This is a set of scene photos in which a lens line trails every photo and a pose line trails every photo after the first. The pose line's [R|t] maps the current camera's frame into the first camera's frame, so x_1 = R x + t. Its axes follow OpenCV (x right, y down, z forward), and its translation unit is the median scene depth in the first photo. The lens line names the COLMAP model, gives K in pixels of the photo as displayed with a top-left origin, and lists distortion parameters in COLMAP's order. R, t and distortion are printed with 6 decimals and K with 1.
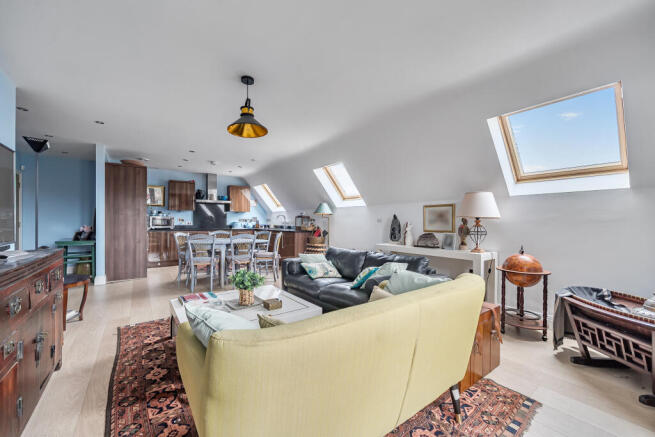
lens RADIAL K [[258.0, 0, 327.5], [0, 258.0, 218.5], [0, 0, 1]] dist [-0.000622, -0.000088]
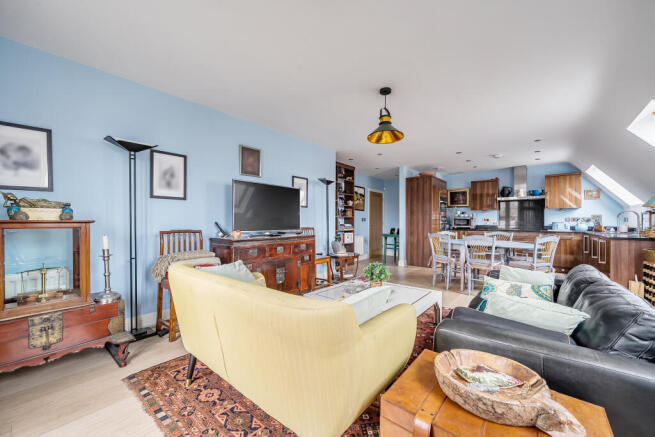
lens RADIAL K [[258.0, 0, 327.5], [0, 258.0, 218.5], [0, 0, 1]] dist [-0.000622, -0.000088]
pose [[0.233795, -0.011802, -0.972214, 0.277314], [0.010638, 0.999898, -0.009580, 0.003709], [0.972228, -0.008103, 0.233897, 0.205899]]
